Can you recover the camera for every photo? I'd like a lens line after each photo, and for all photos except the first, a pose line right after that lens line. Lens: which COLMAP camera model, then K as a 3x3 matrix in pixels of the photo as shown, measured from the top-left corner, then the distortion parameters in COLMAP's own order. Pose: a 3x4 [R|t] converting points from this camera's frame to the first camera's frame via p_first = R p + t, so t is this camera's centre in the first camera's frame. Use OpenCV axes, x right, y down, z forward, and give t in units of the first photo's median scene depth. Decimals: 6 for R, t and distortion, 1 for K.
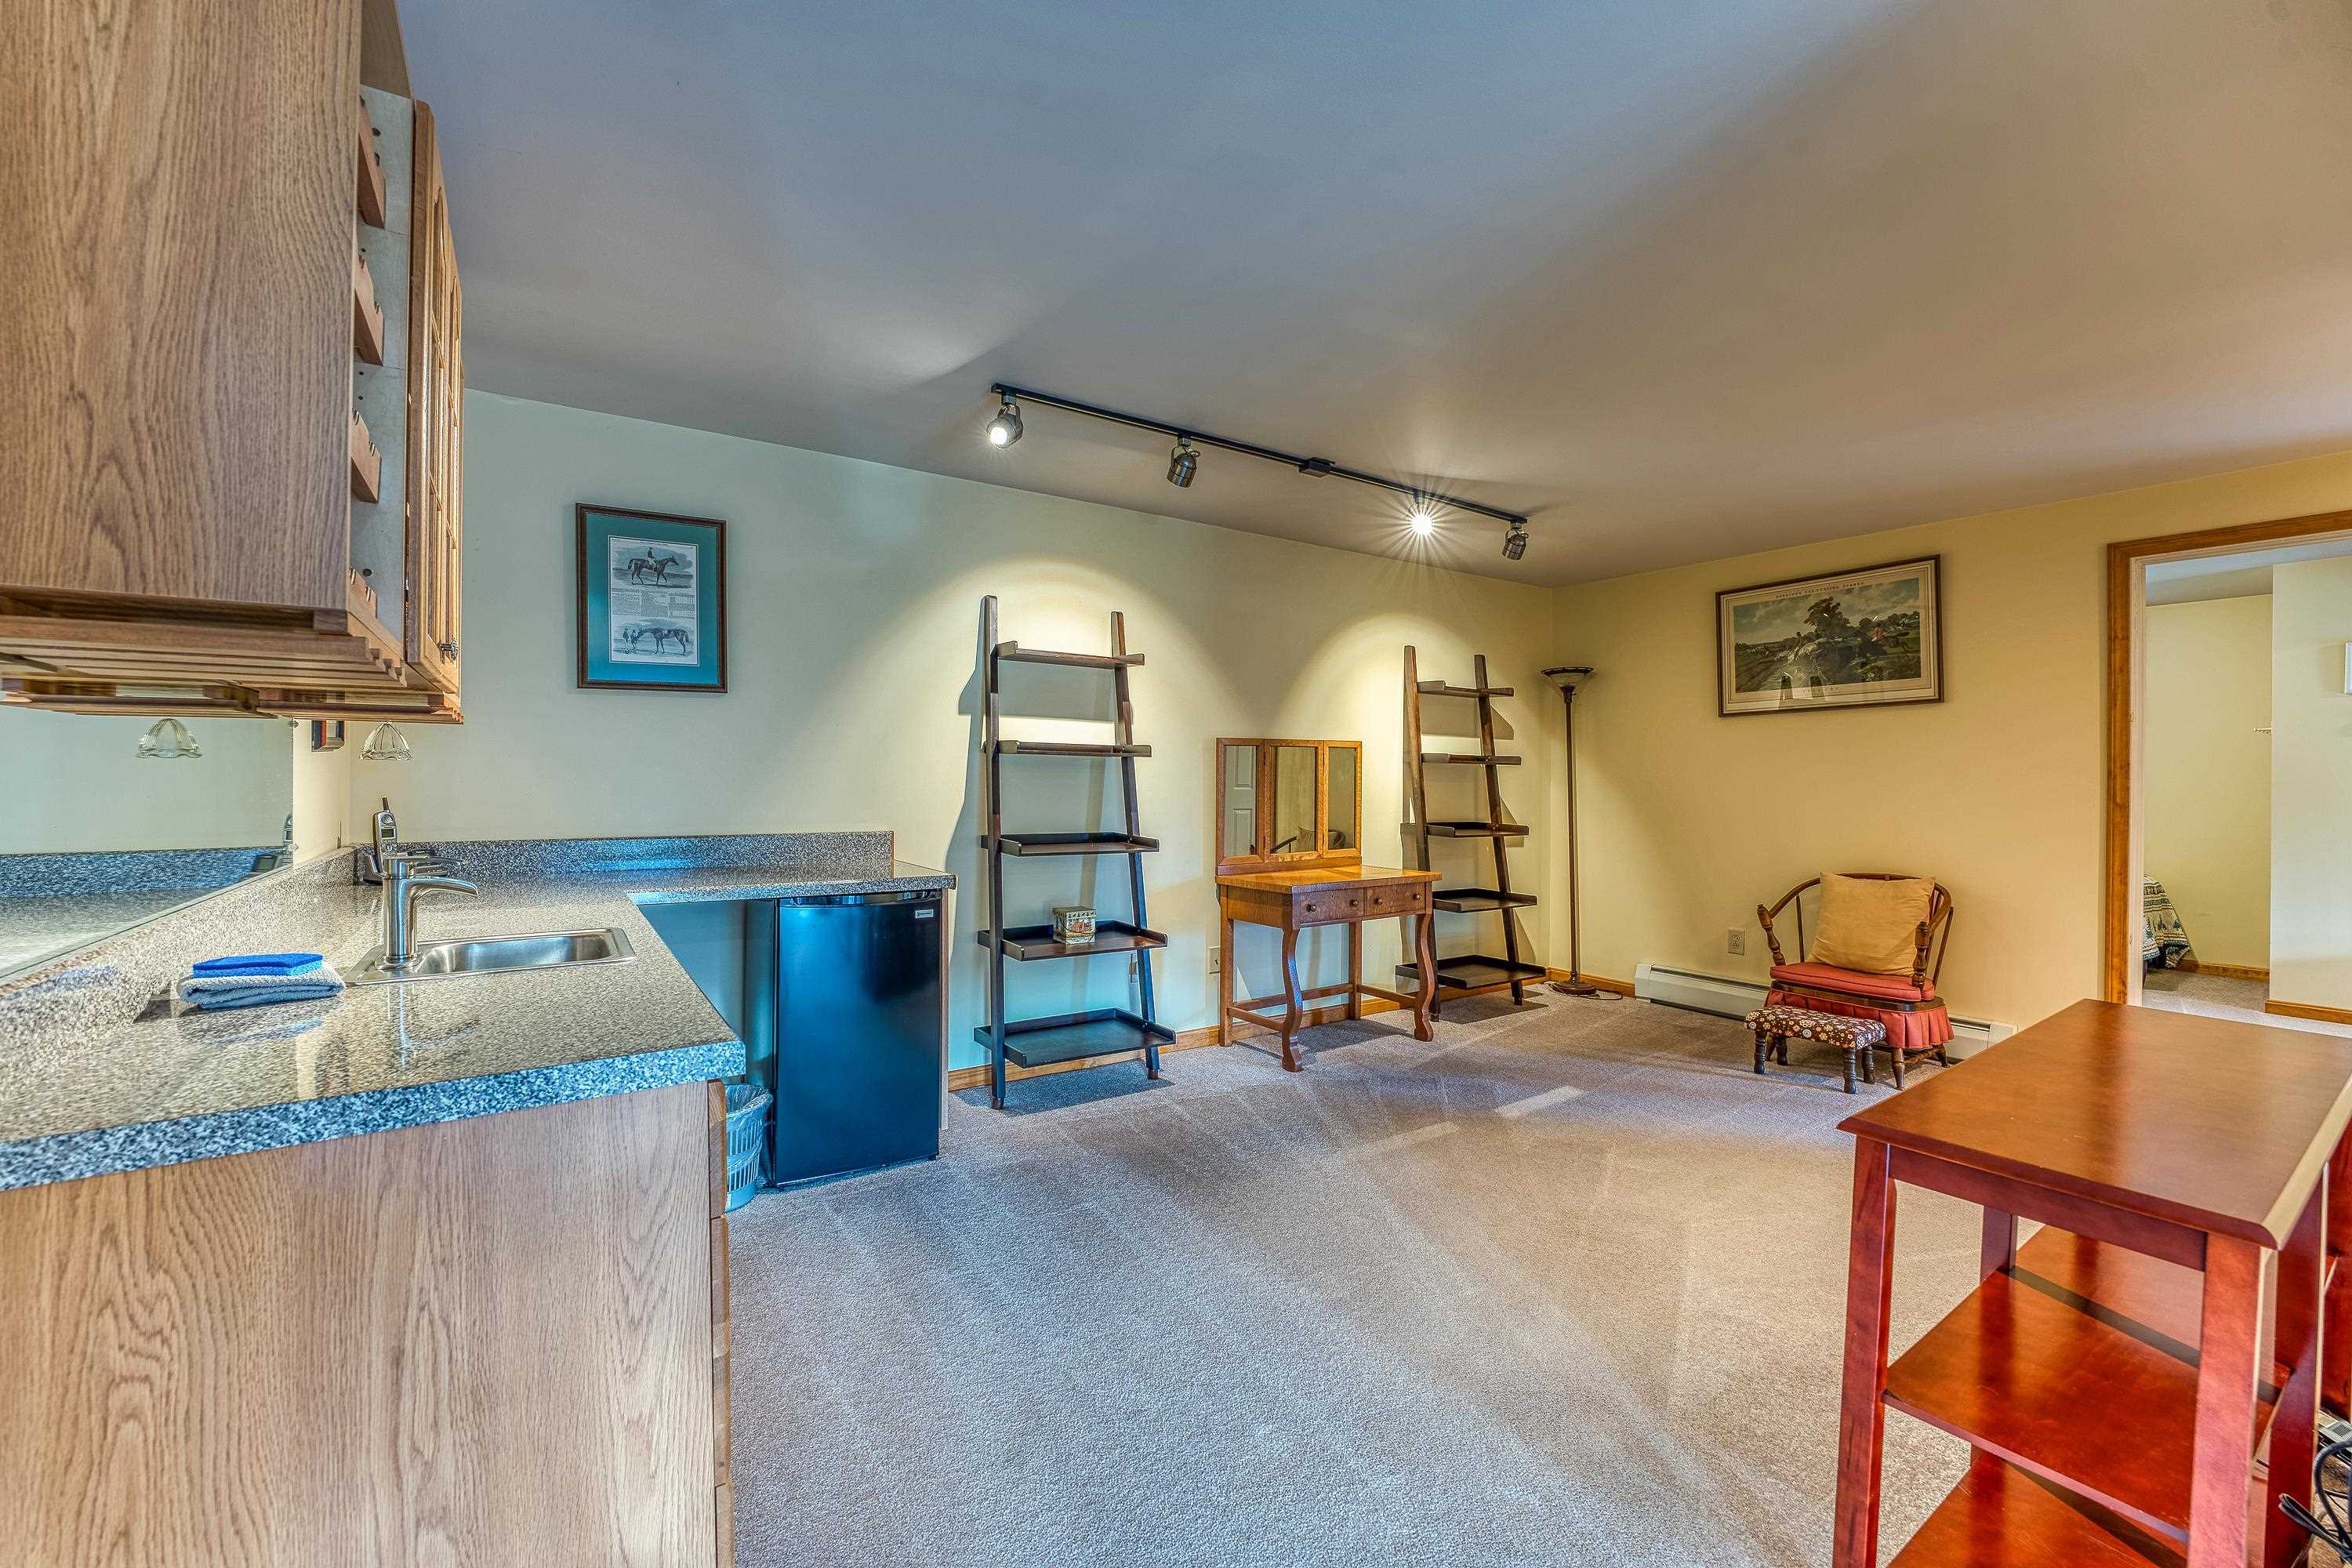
lens RADIAL K [[943.1, 0, 1176.0], [0, 943.1, 784.0], [0, 0, 1]] dist [-0.019537, -0.000190]
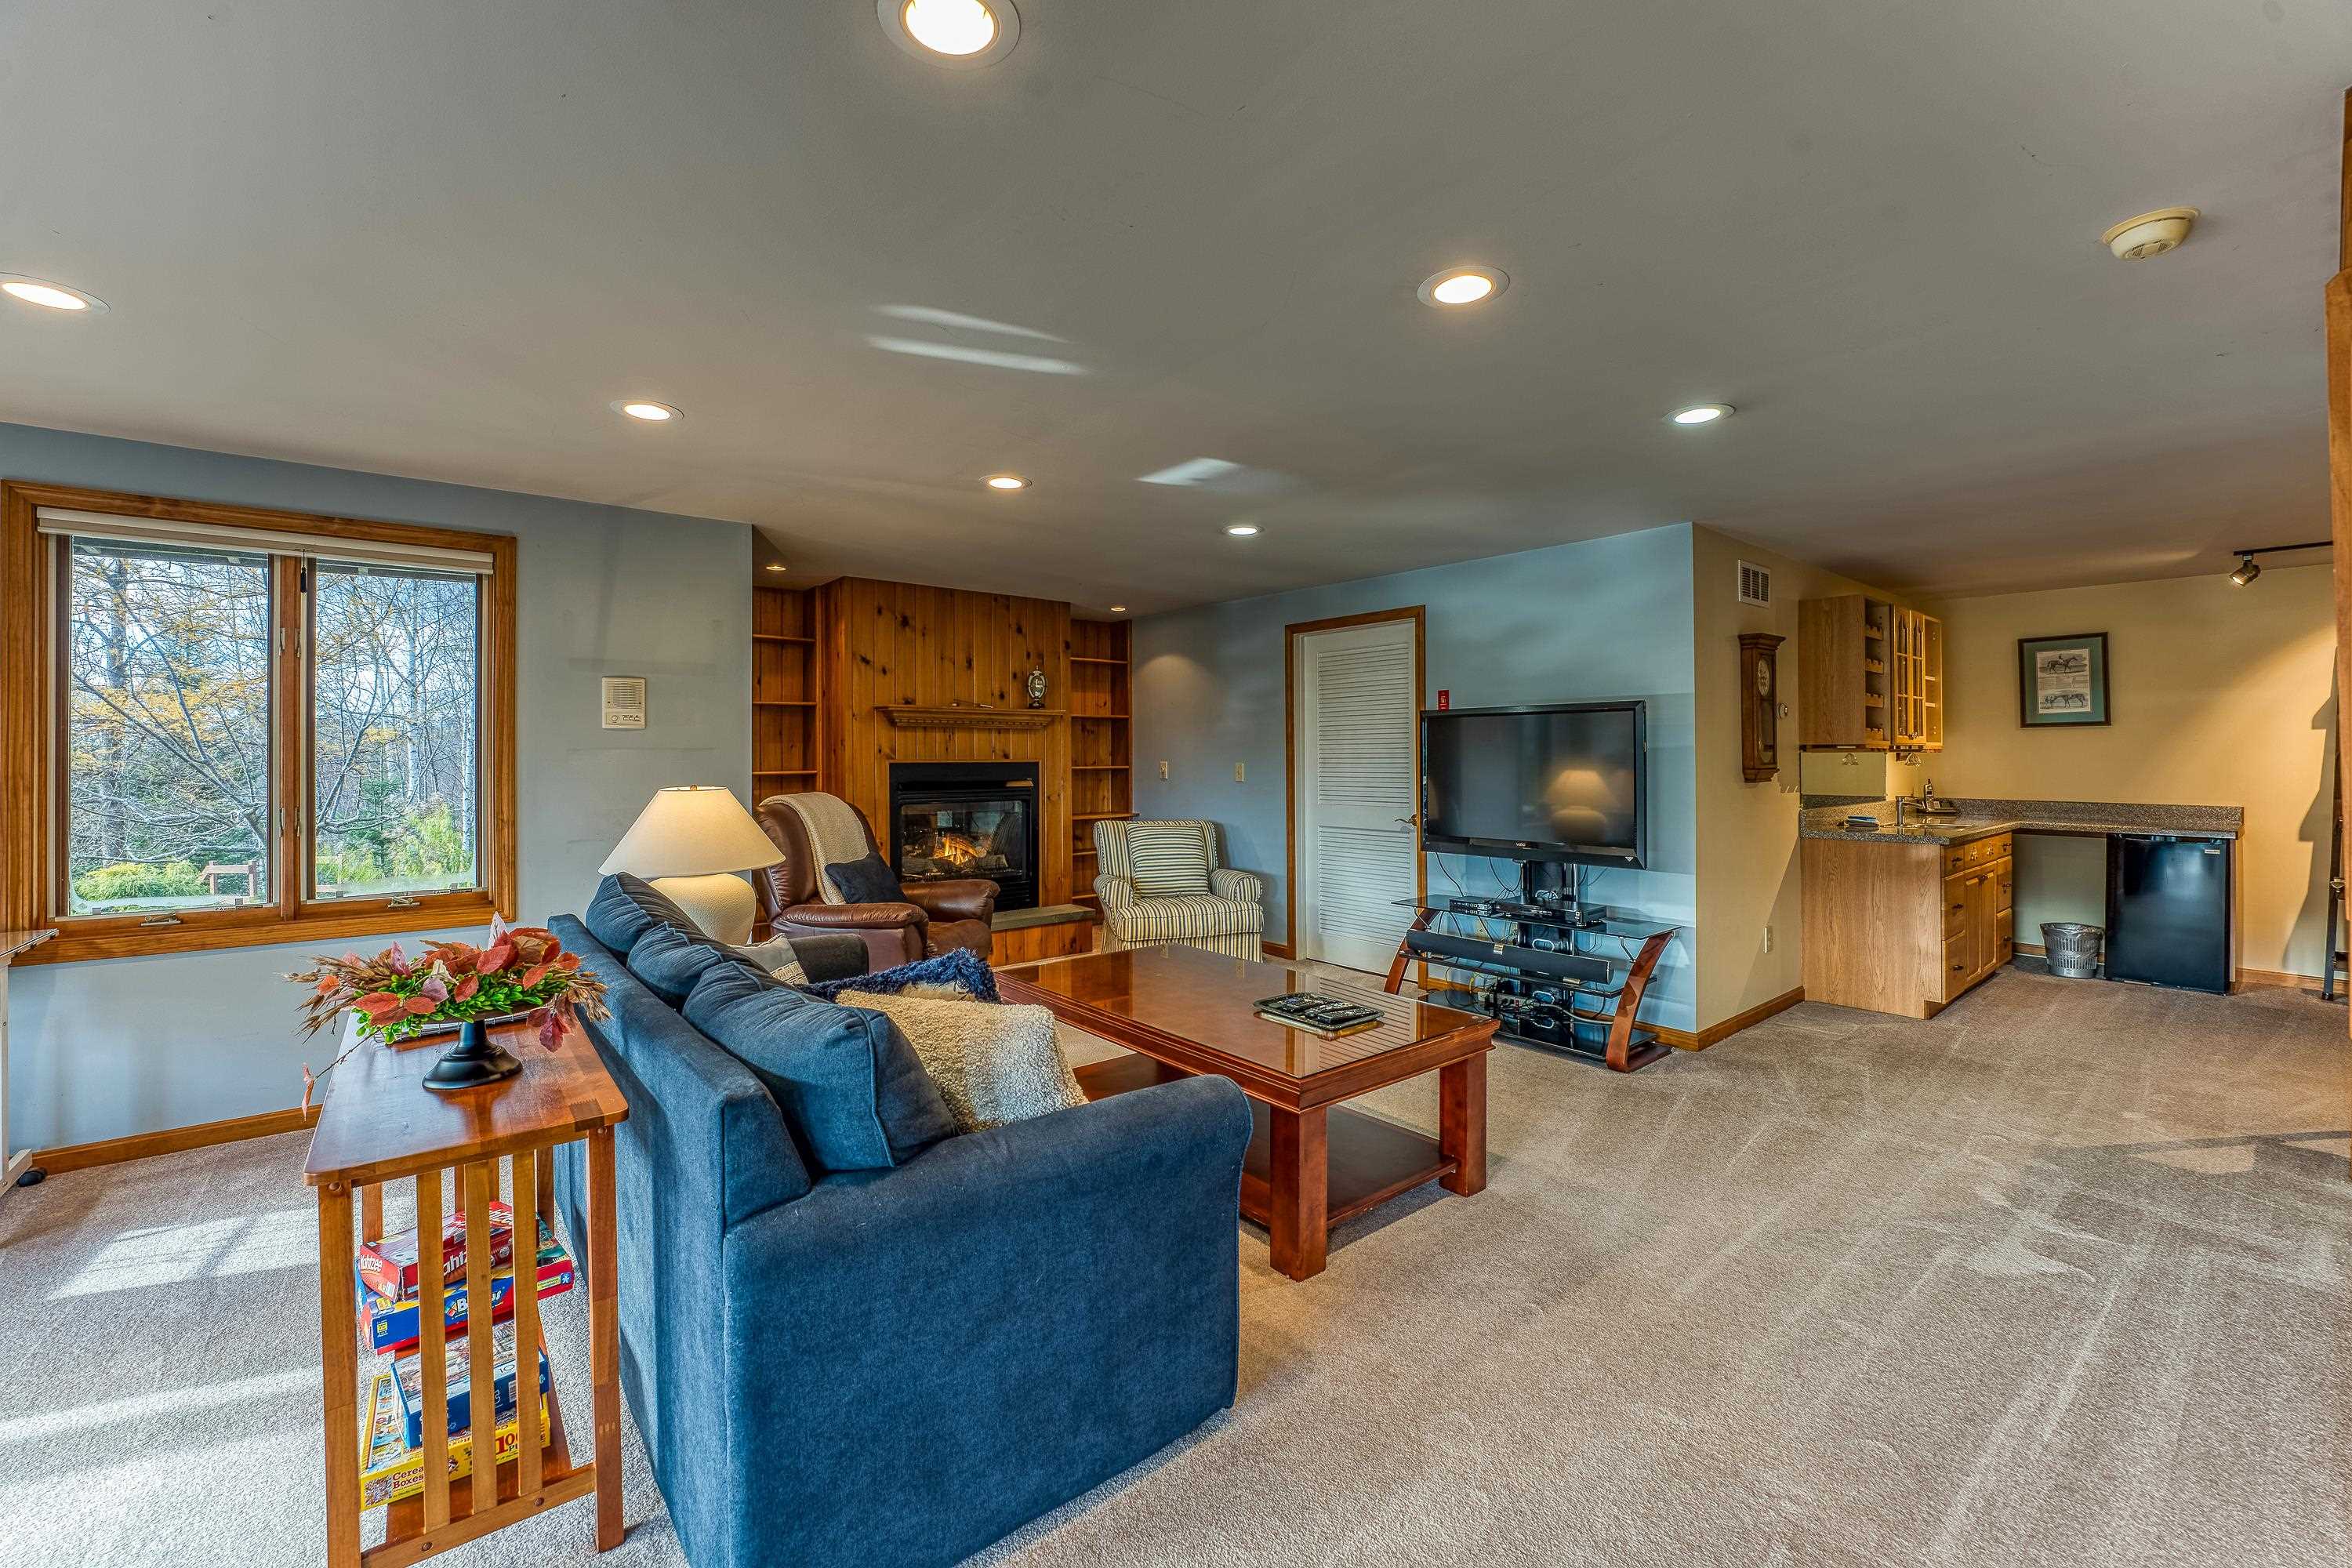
lens RADIAL K [[946.3, 0, 1174.3], [0, 946.3, 754.9], [0, 0, 1]] dist [-0.010600, -0.000015]
pose [[0.089813, -0.006123, -0.995940, 1.026854], [-0.004530, 0.999968, -0.006556, -0.017276], [0.995948, 0.005100, 0.089783, -0.856641]]
